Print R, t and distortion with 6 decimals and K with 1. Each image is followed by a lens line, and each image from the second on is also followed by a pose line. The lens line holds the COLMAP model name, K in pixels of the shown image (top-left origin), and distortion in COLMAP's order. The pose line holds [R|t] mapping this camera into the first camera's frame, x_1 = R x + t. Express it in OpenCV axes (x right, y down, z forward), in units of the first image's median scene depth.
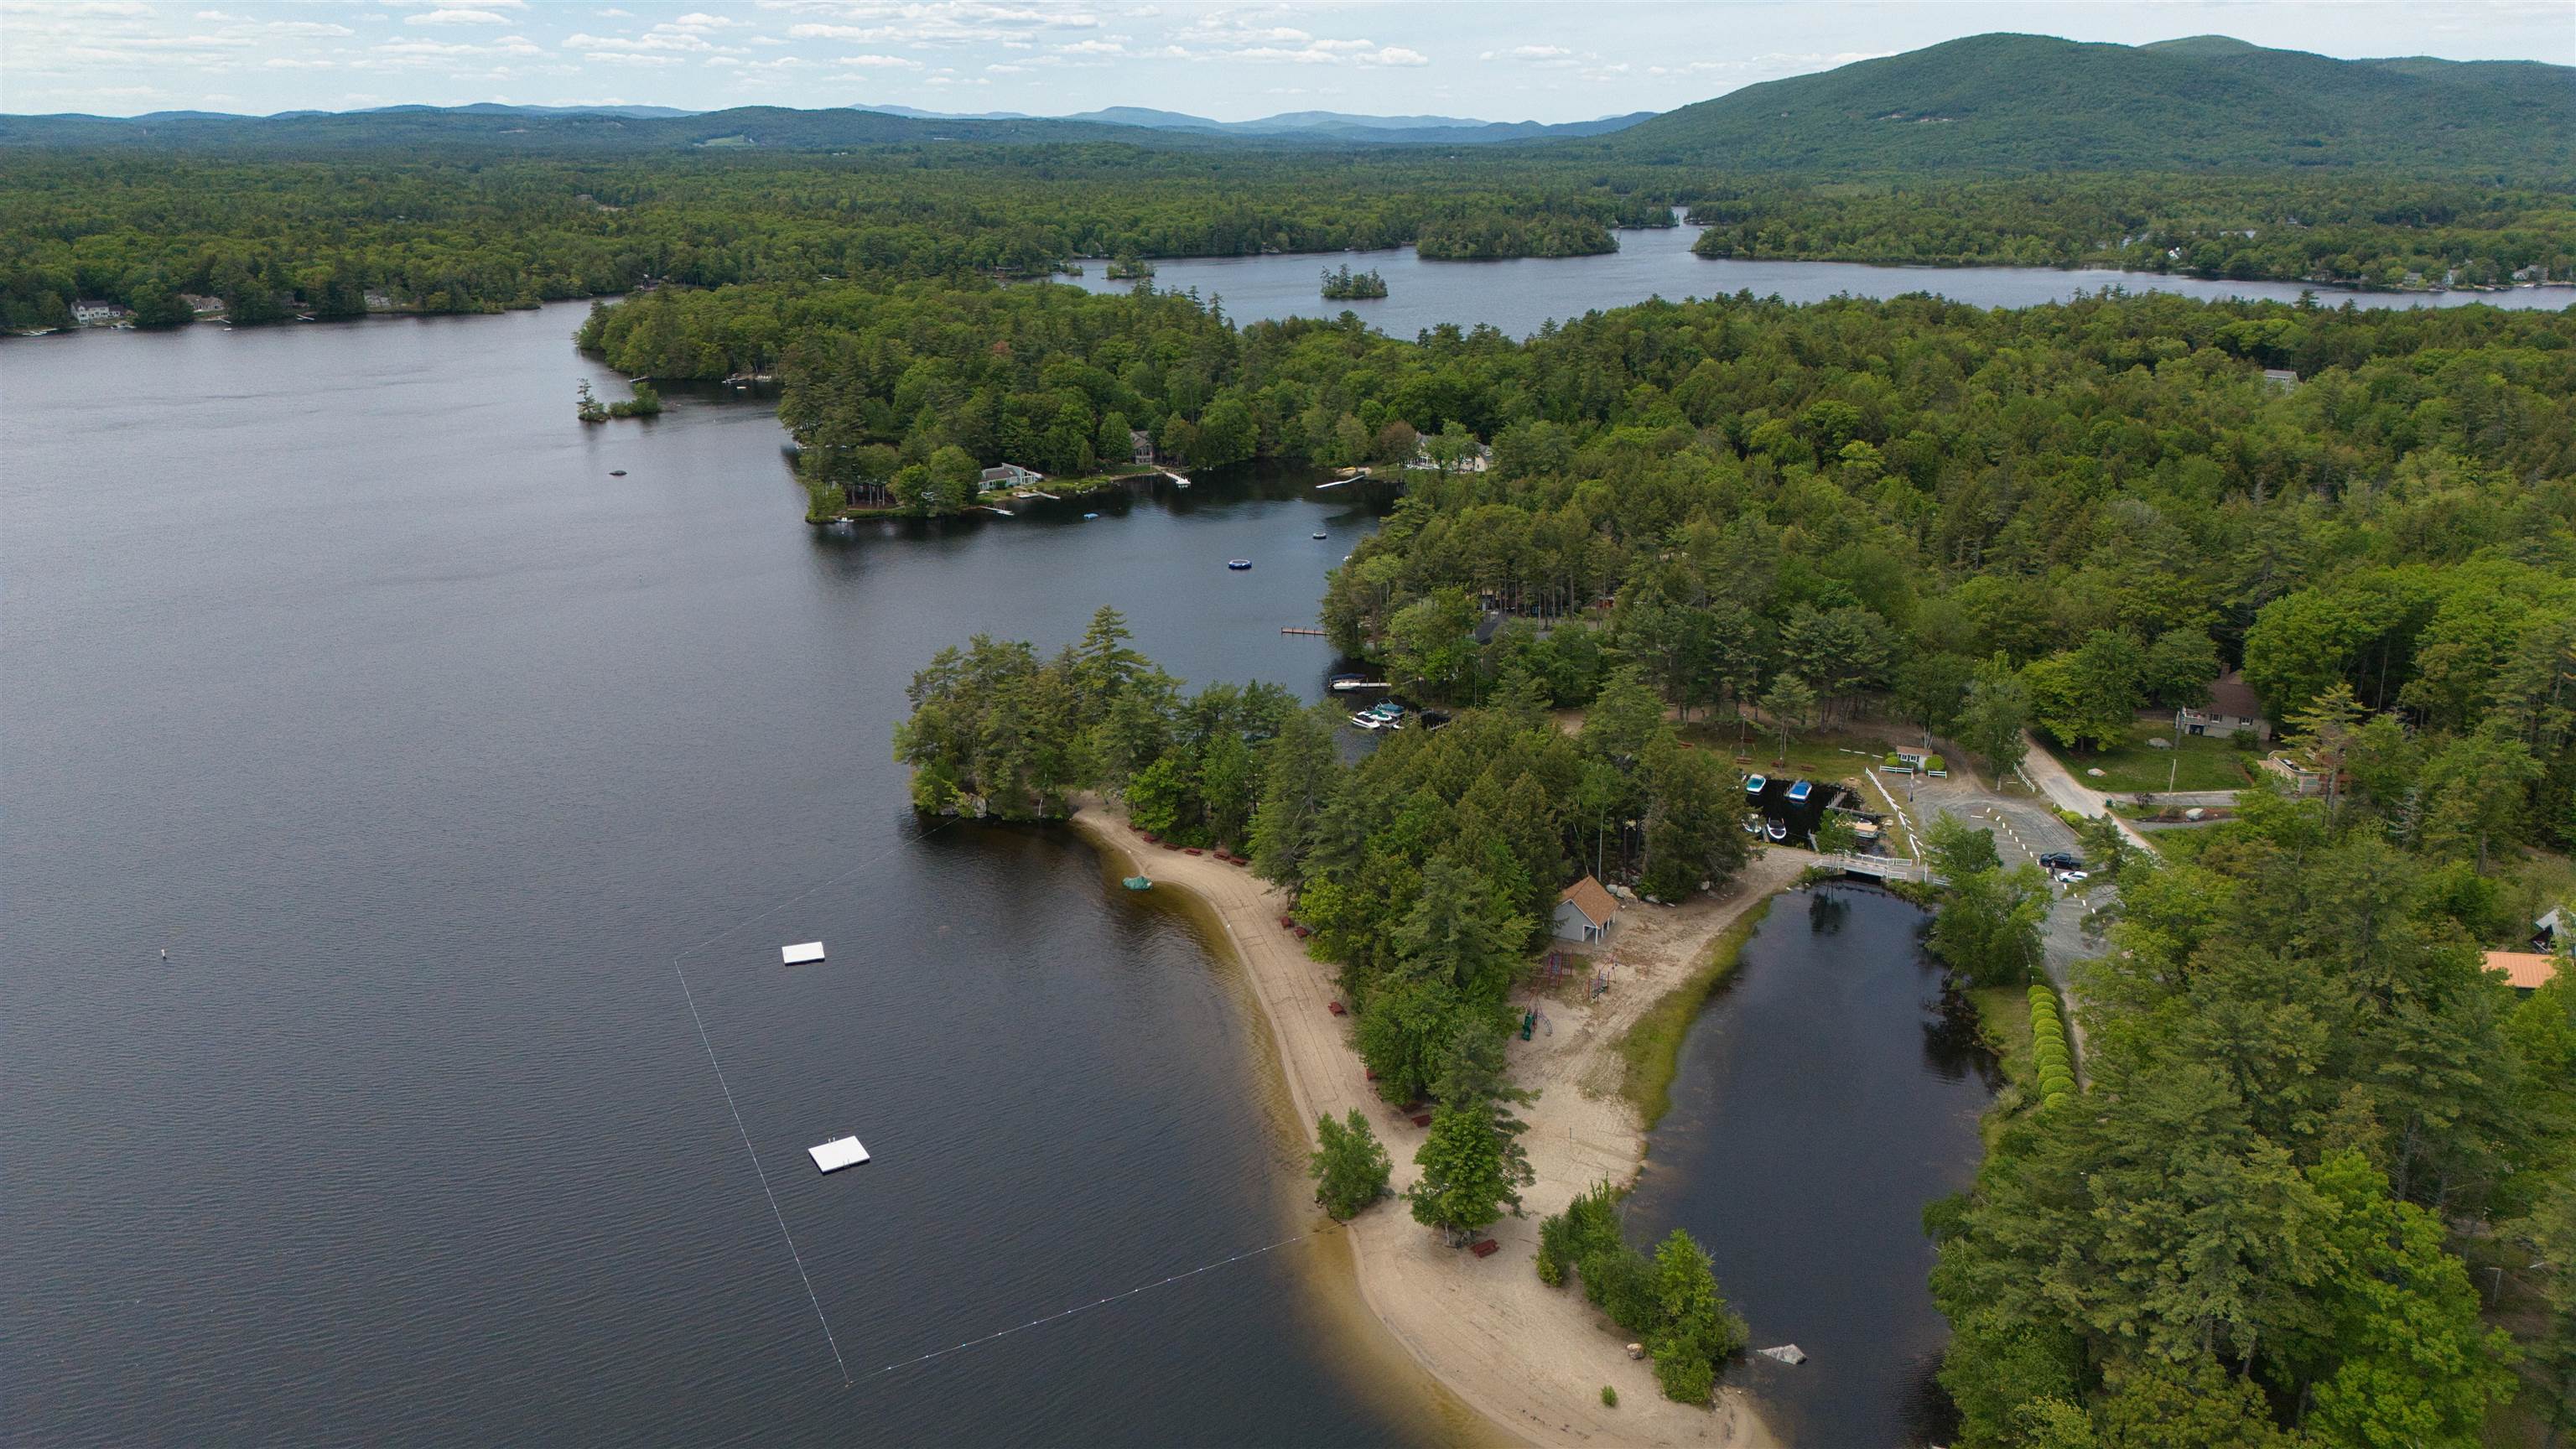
lens RADIAL K [[1808.2, 0, 1288.0], [0, 1808.2, 724.5], [0, 0, 1]] dist [0.060867, -0.059604]
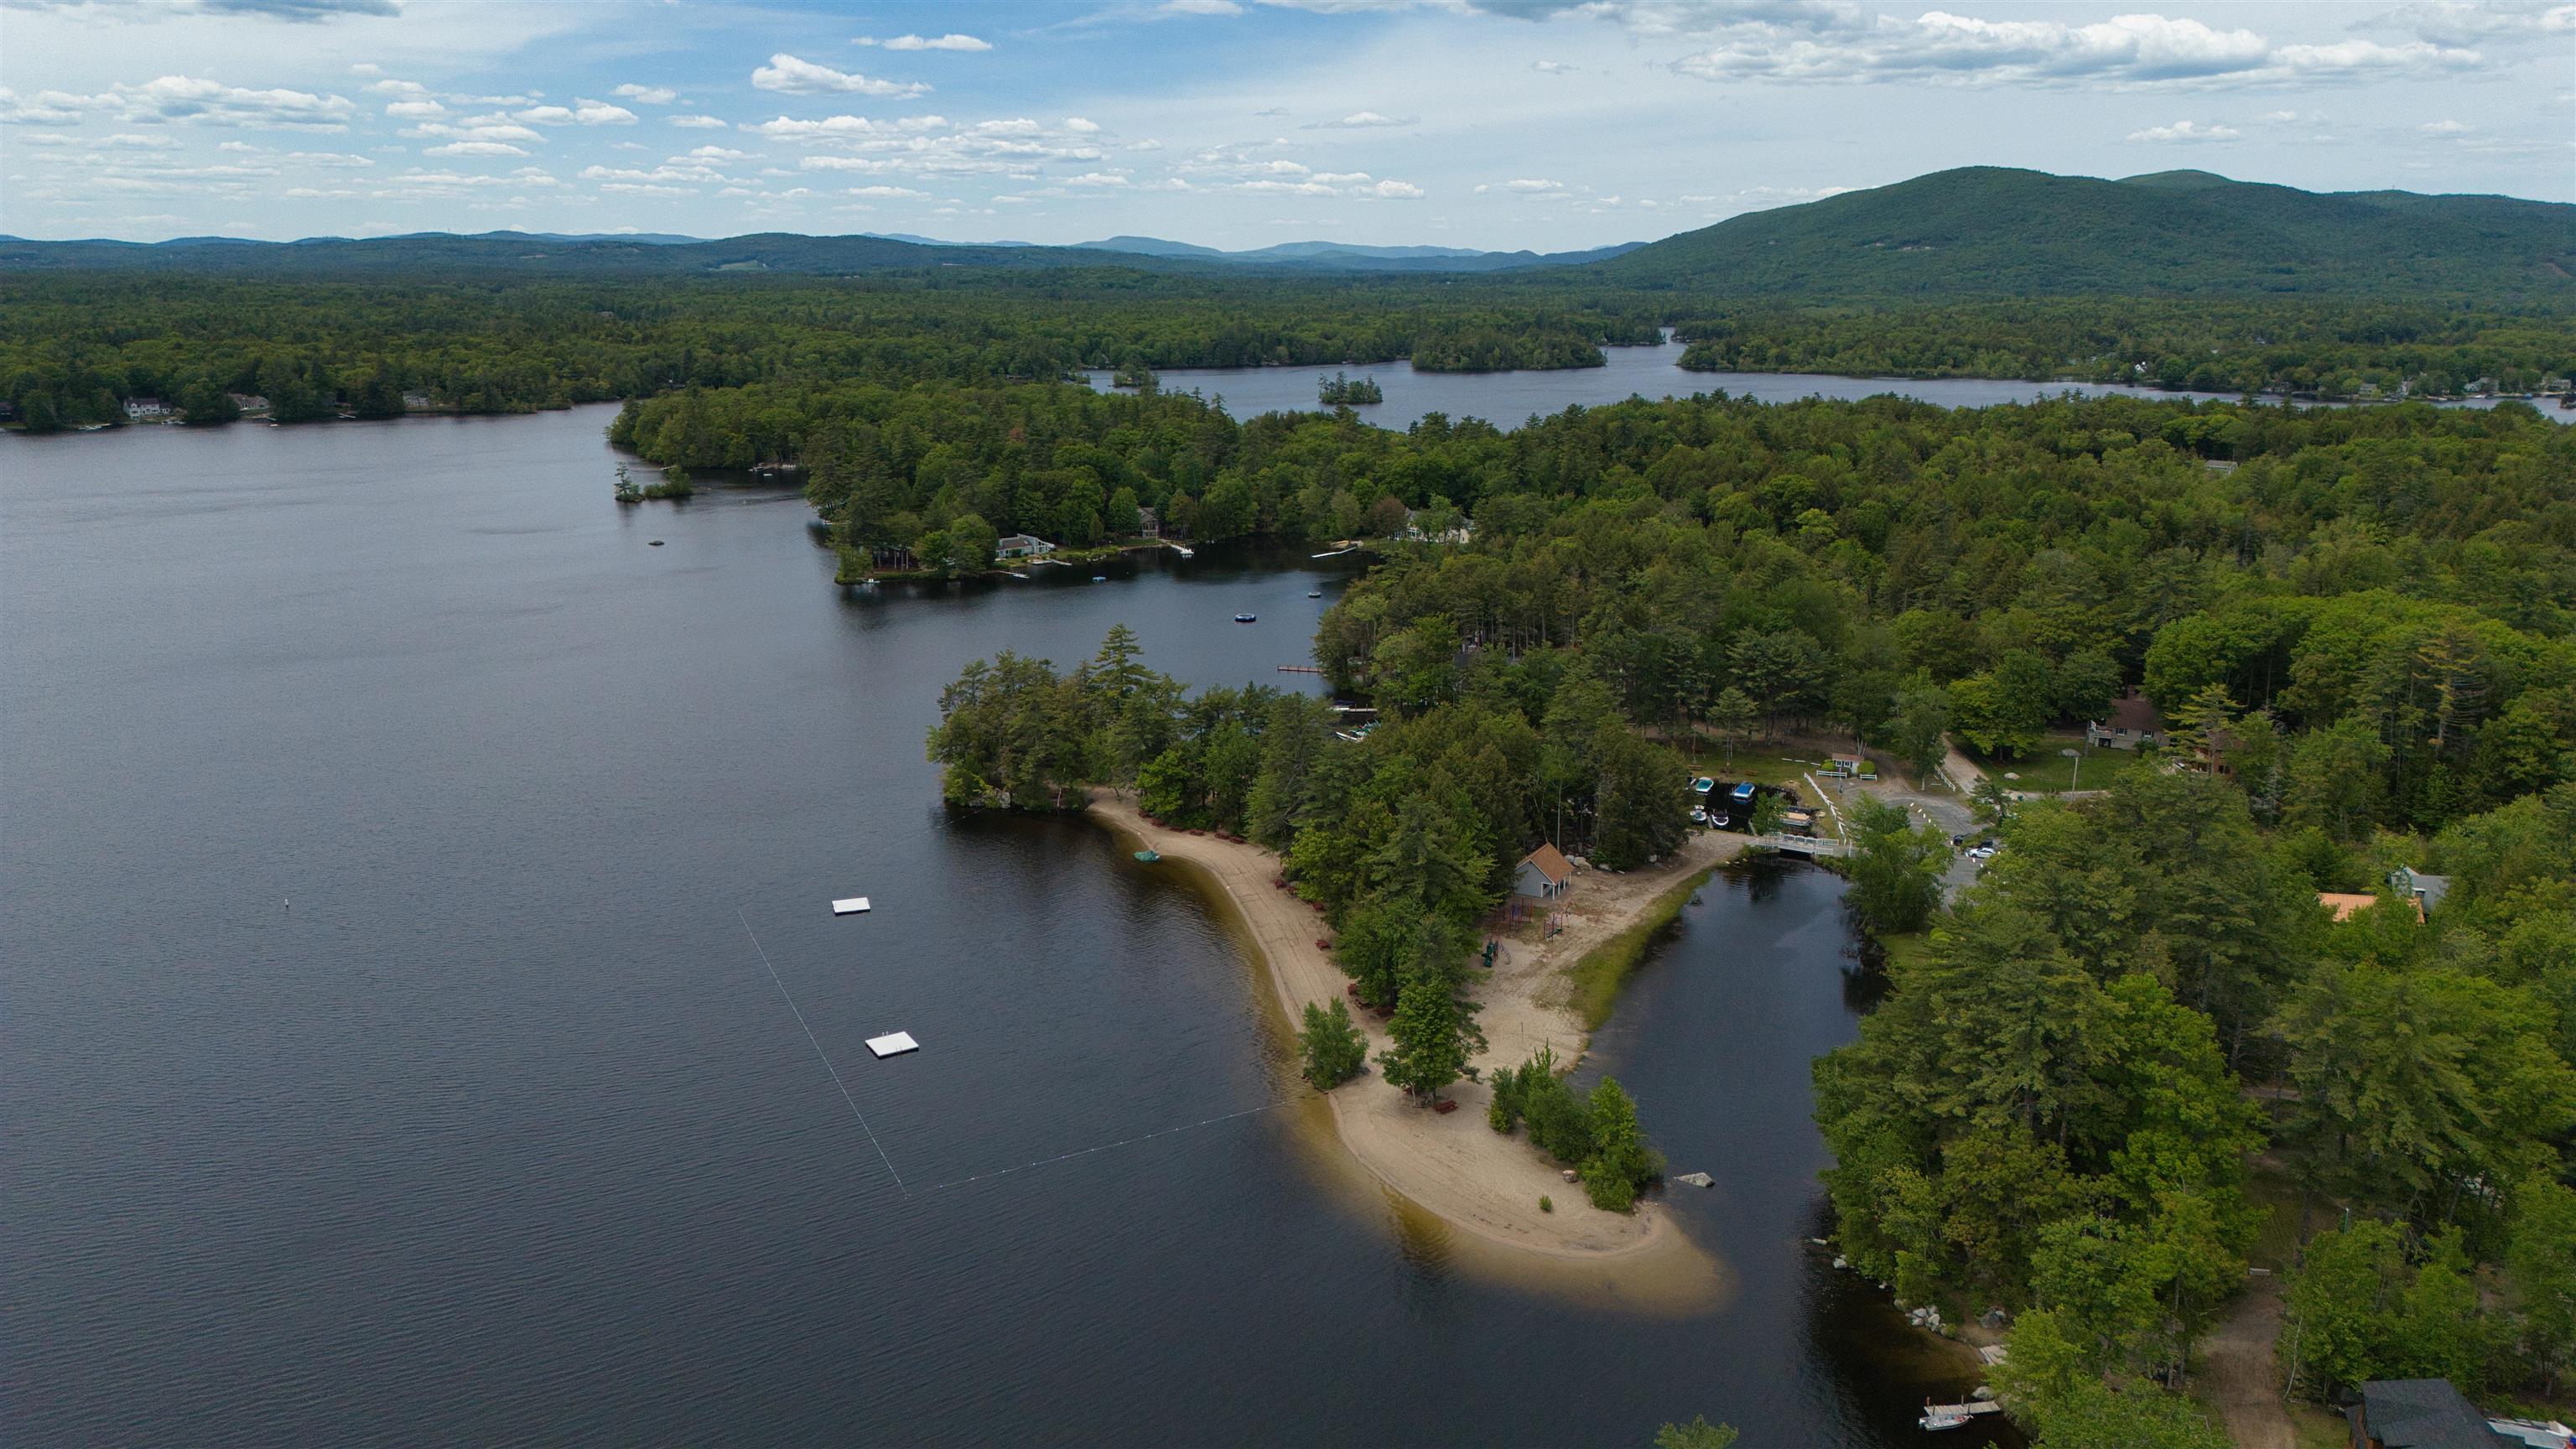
lens RADIAL K [[1808.2, 0, 1288.0], [0, 1808.2, 724.5], [0, 0, 1]] dist [0.060867, -0.059604]
pose [[0.999995, 0.003069, 0.000339, 0.001524], [-0.003040, 0.997885, -0.064927, 0.033876], [-0.000537, 0.064925, 0.997890, -0.052809]]
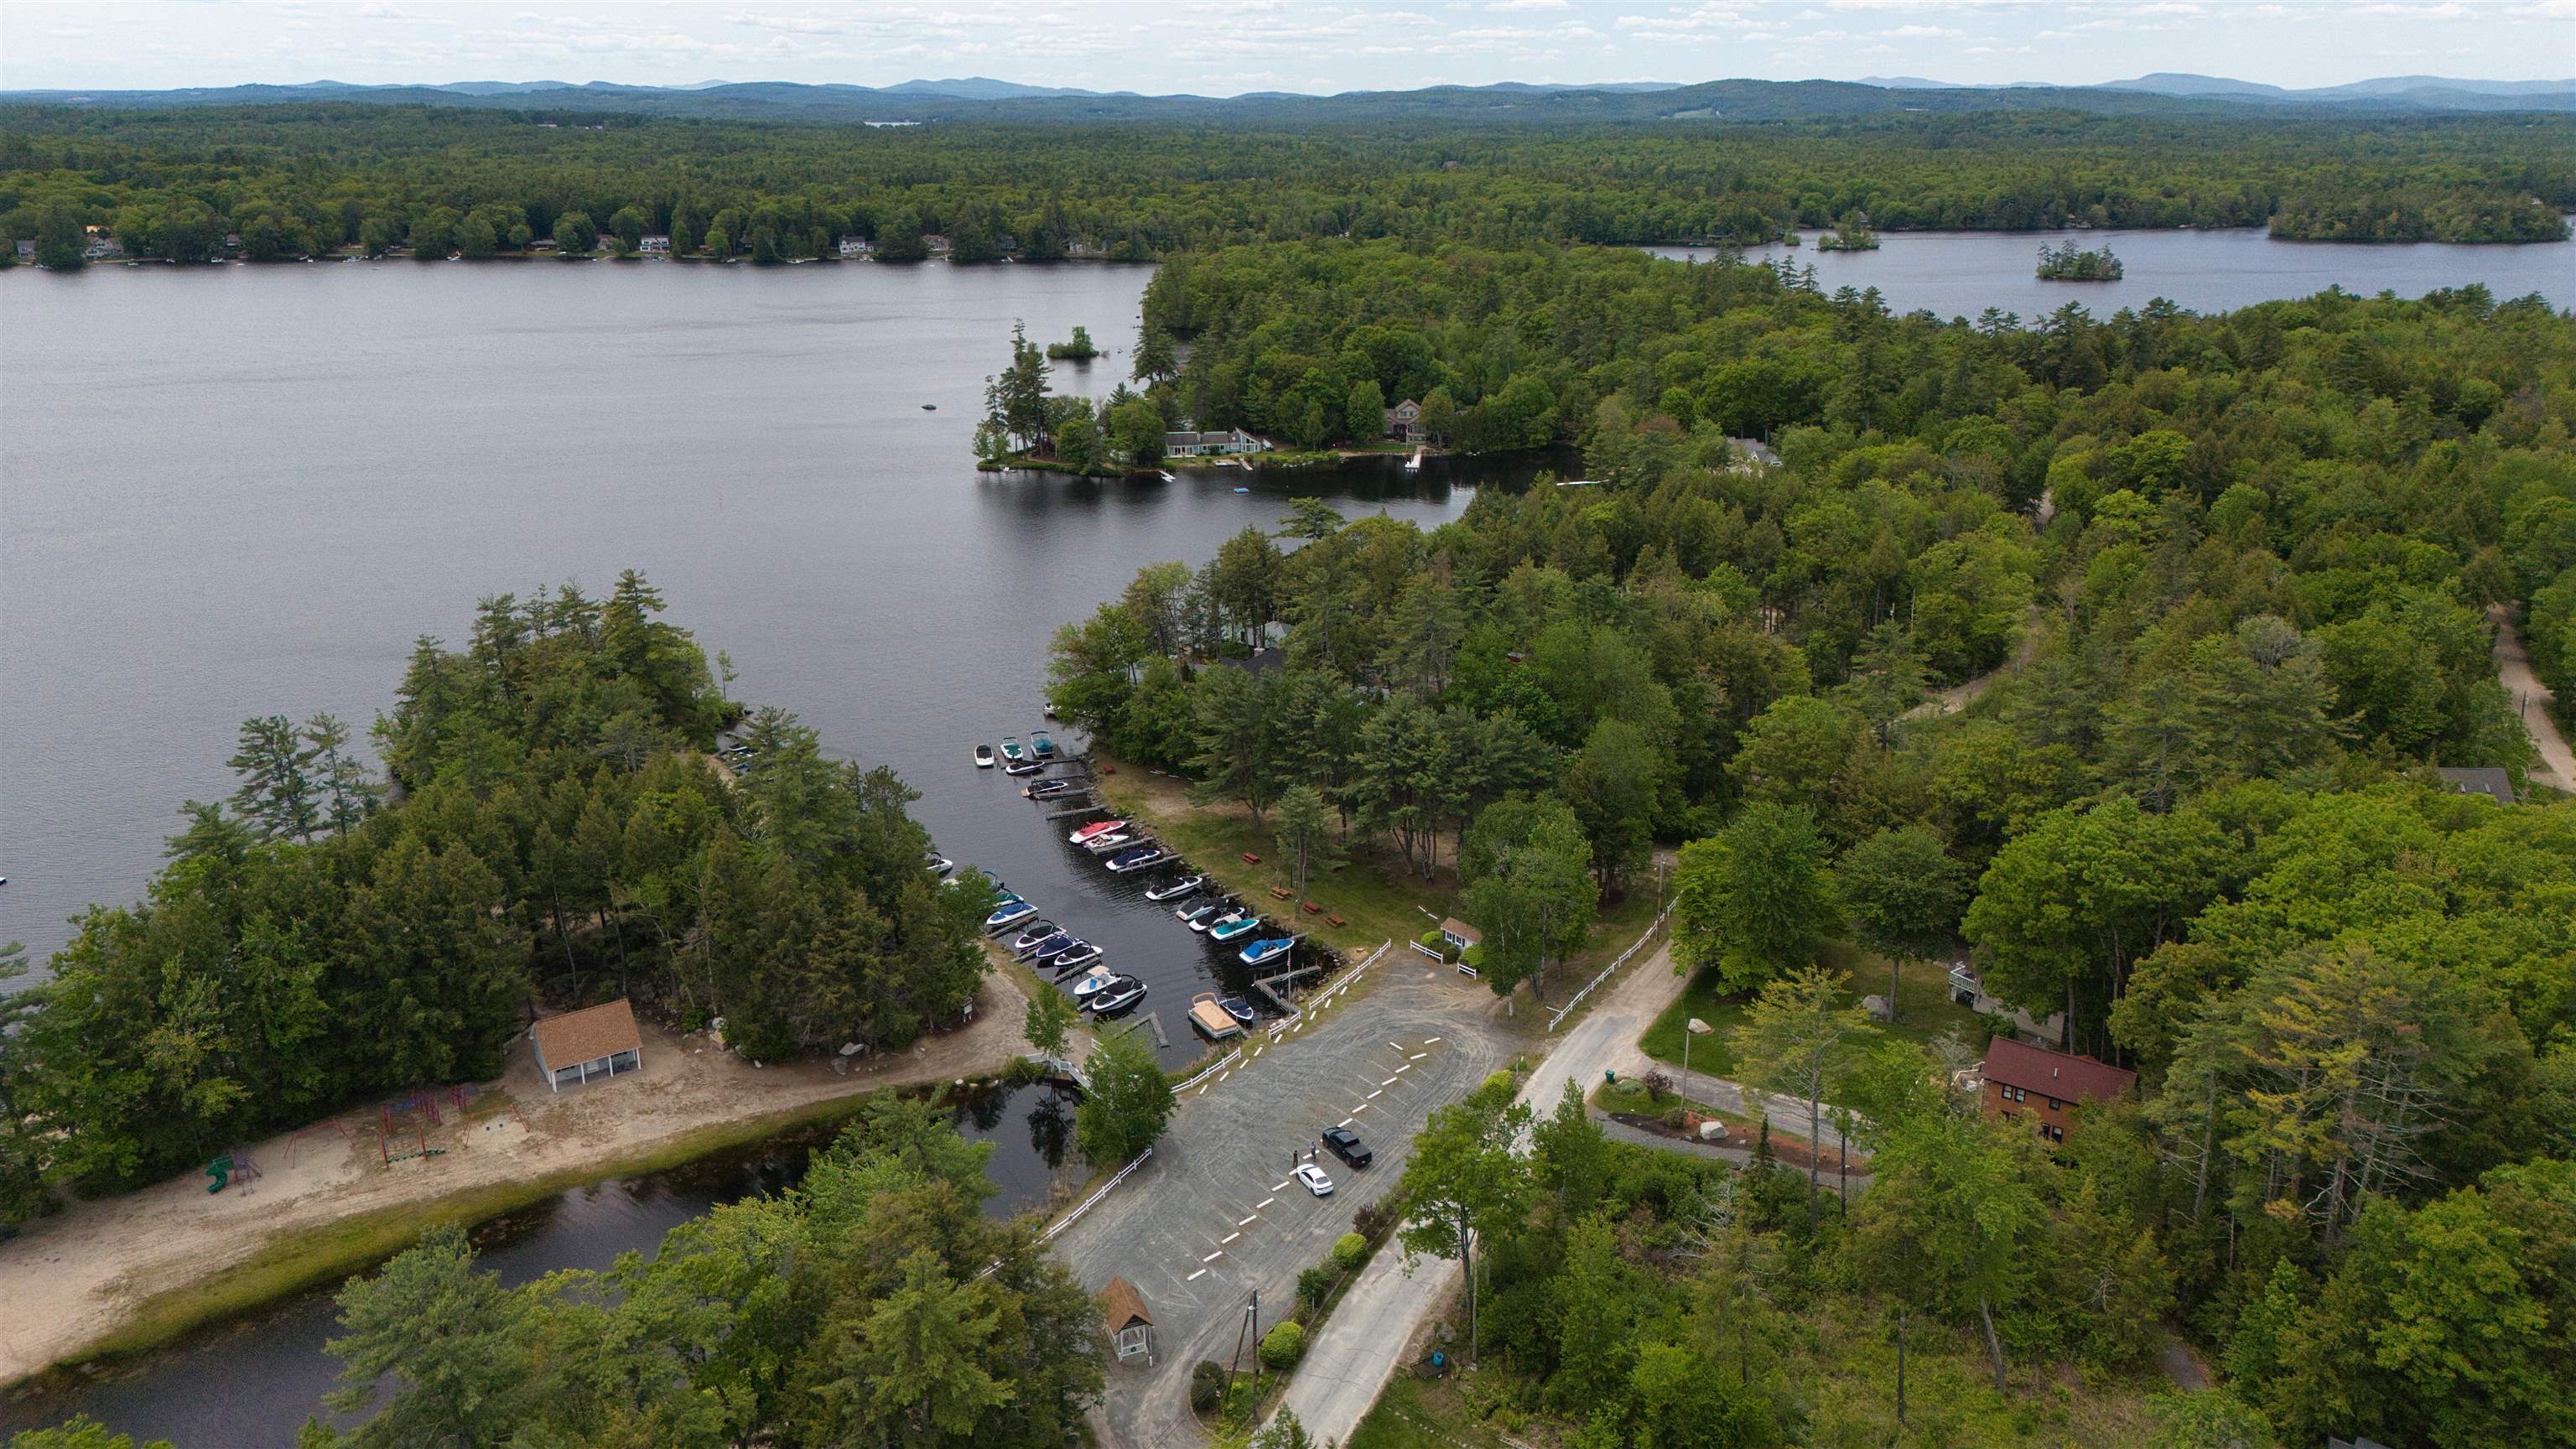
lens RADIAL K [[1808.2, 0, 1288.0], [0, 1808.2, 724.5], [0, 0, 1]] dist [0.060867, -0.059604]
pose [[0.871870, 0.157318, -0.463782, 0.288848], [-0.151363, 0.987197, 0.050314, -0.041454], [0.465759, 0.026332, 0.884520, 0.187324]]
